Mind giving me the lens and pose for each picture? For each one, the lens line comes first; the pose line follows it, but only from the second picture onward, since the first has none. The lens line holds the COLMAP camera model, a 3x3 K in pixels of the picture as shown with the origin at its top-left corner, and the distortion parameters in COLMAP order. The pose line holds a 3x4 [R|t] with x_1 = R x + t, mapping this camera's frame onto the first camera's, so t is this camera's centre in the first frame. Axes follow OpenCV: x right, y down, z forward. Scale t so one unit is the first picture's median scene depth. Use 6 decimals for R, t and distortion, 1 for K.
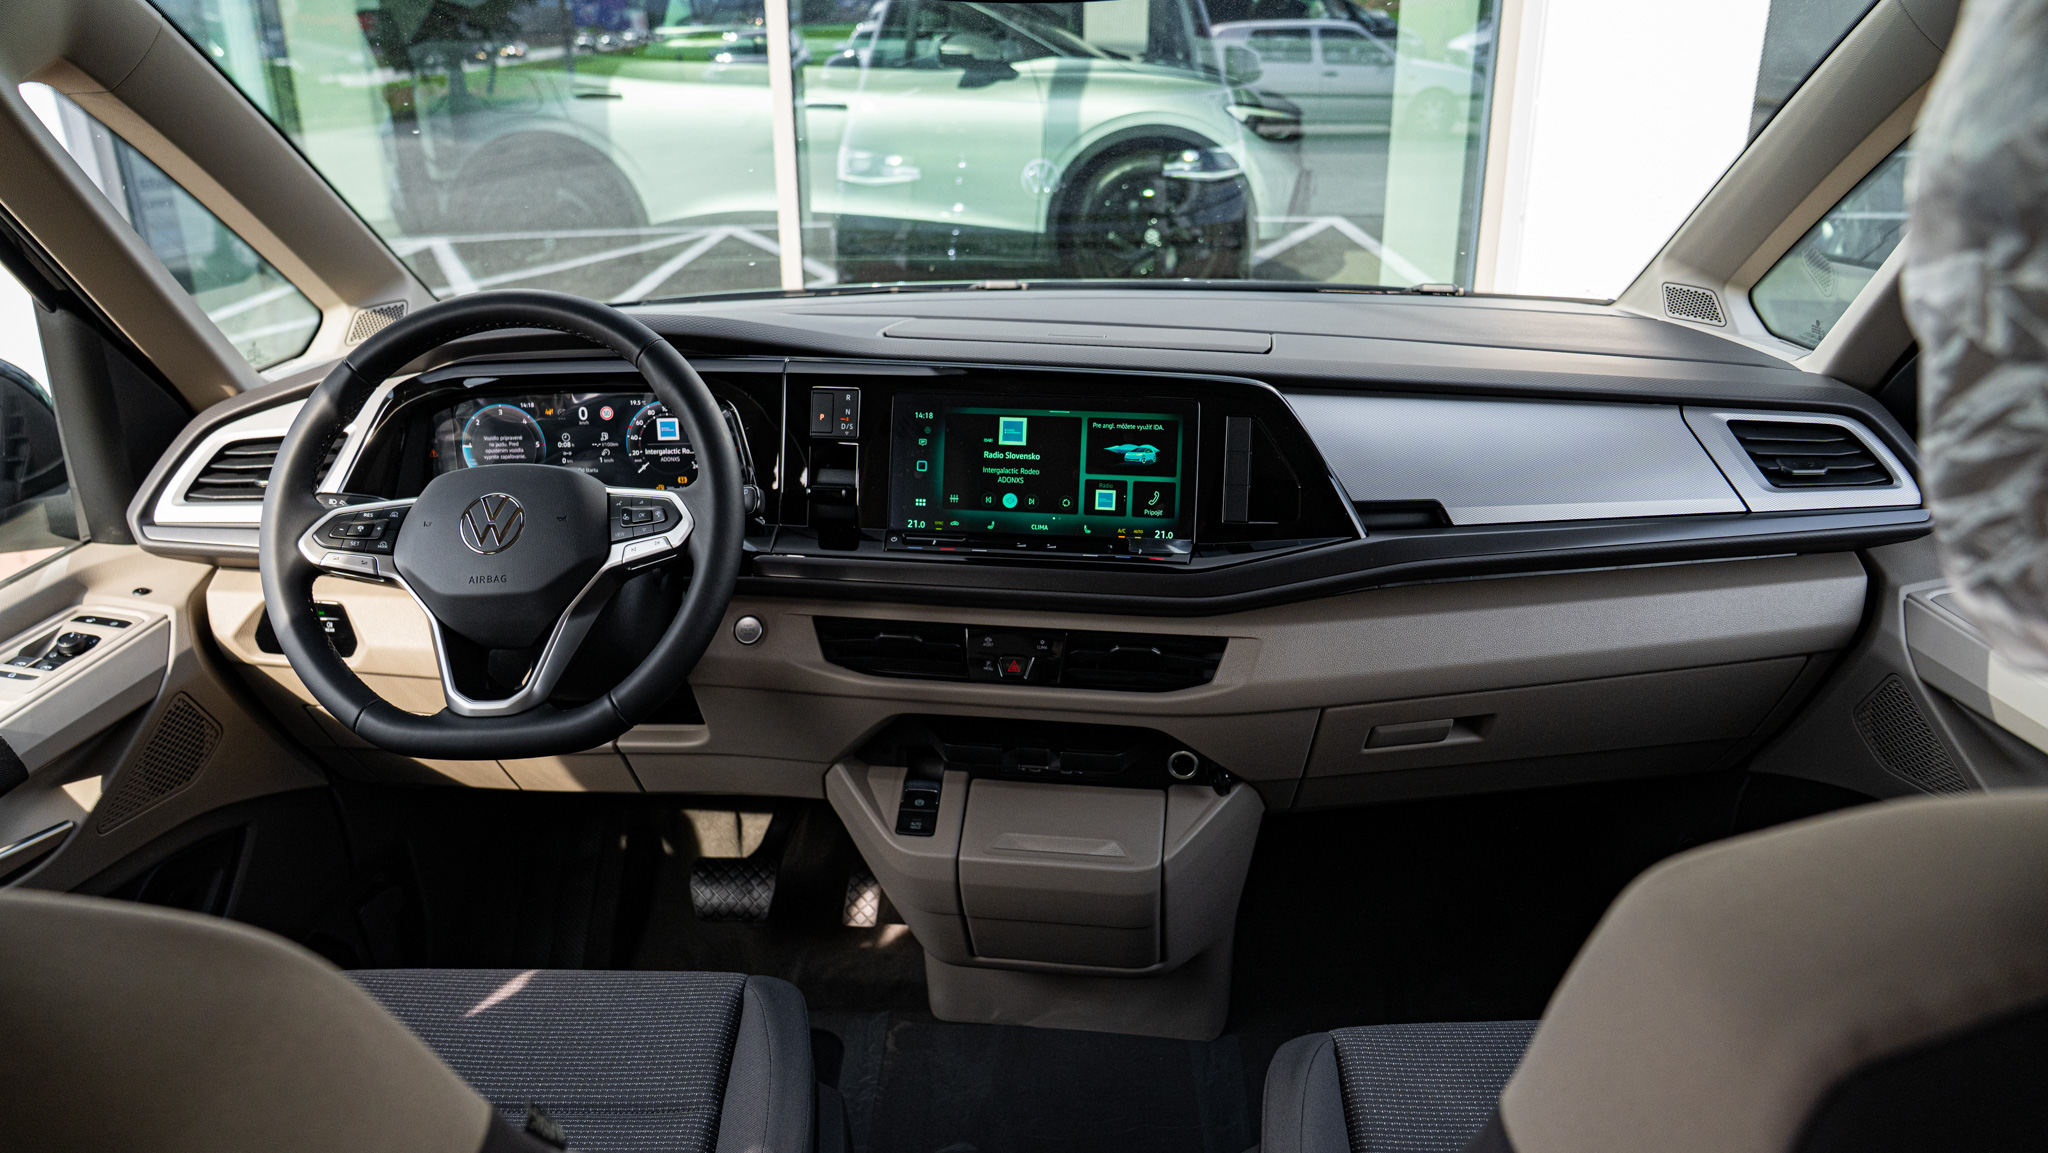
lens RADIAL K [[1504.9, 0, 1040.6], [0, 1504.9, 592.8], [0, 0, 1]] dist [-0.084193, 0.064251]
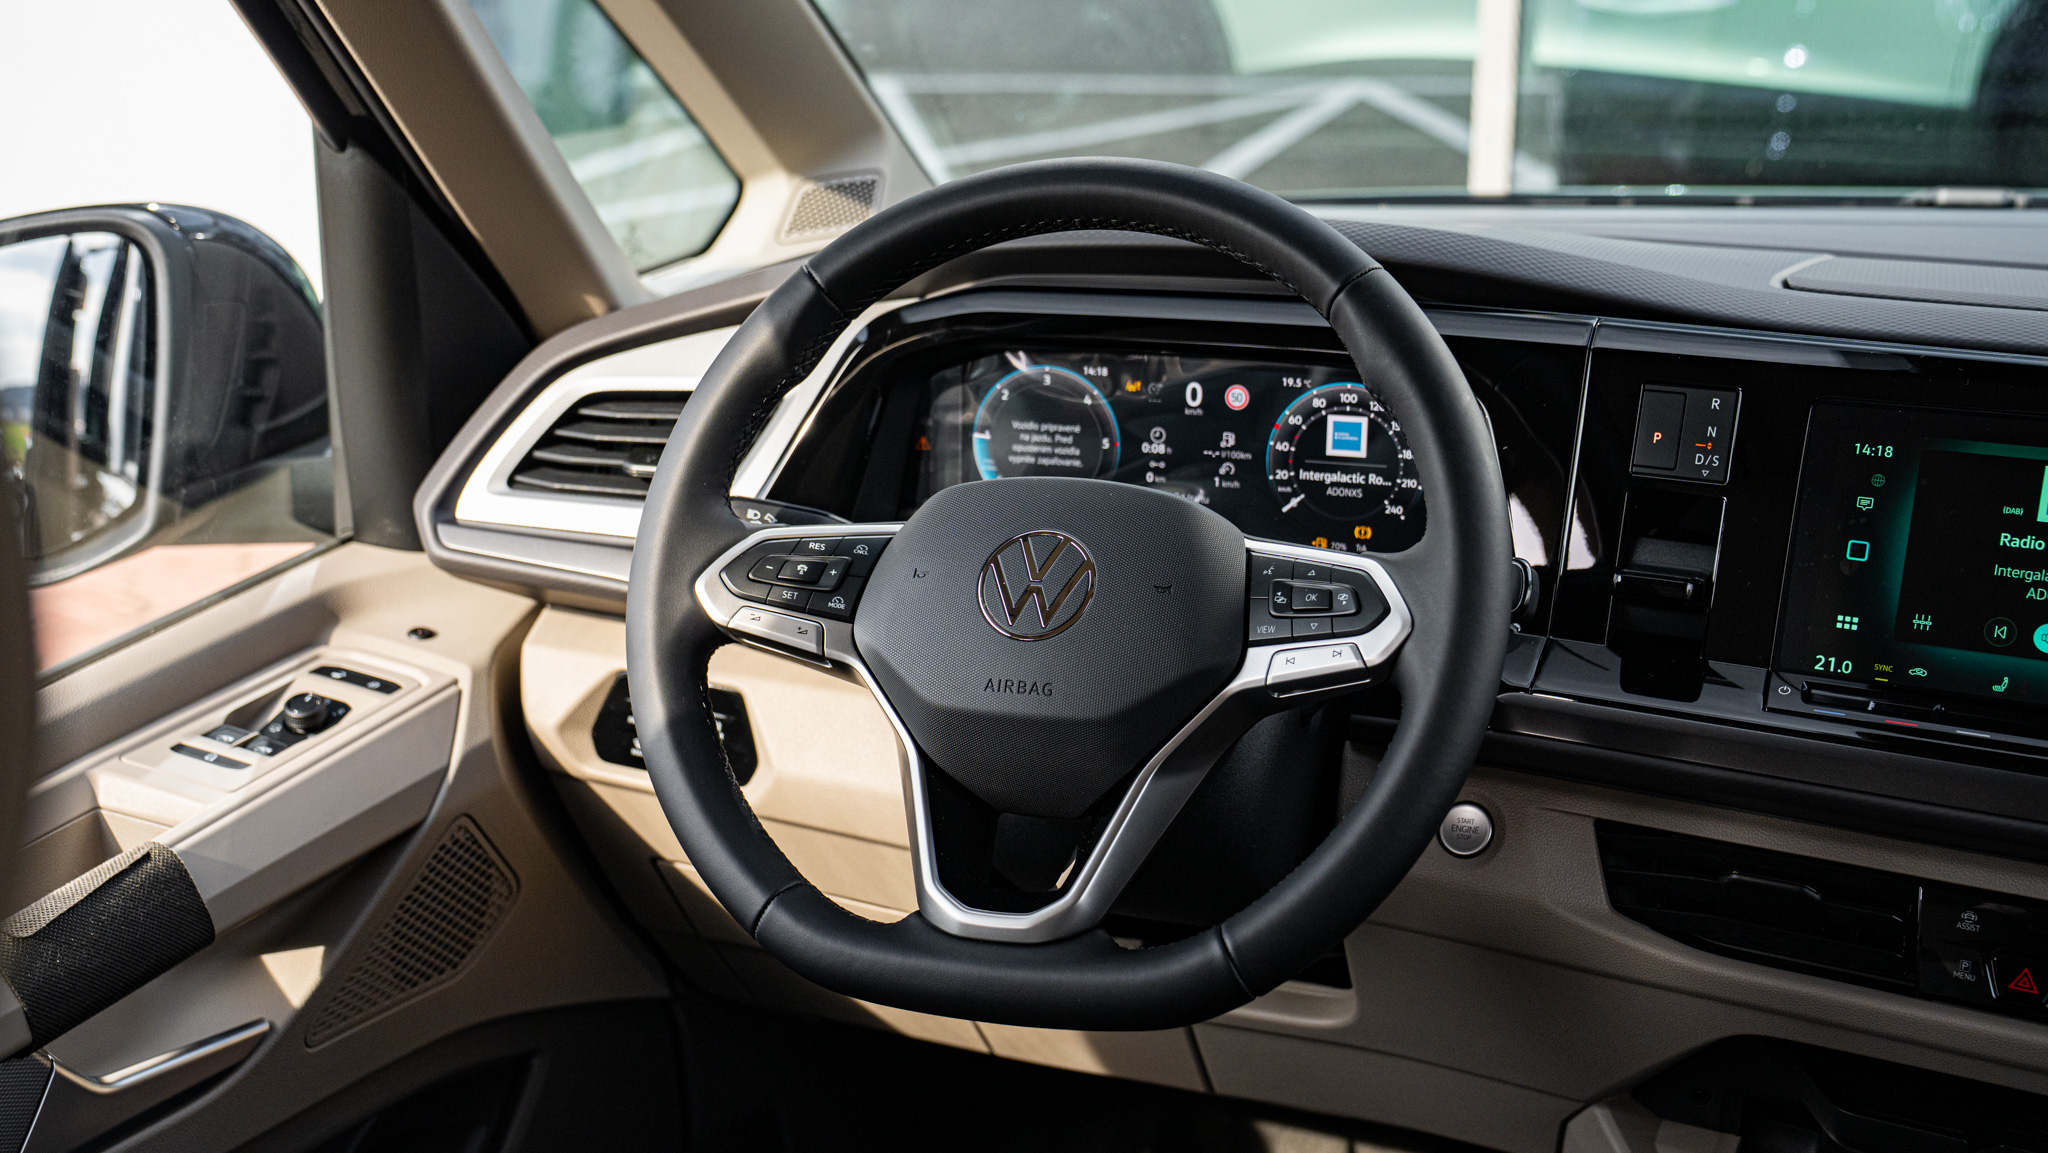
lens RADIAL K [[2556.7, 0, 1015.4], [0, 2556.7, 597.3], [0, 0, 1]] dist [0.120899, 0.000000]
pose [[0.948518, 0.097657, -0.301292, -0.082629], [-0.111468, 0.993346, -0.028951, -0.012524], [0.296460, 0.061045, 0.953092, 0.095358]]
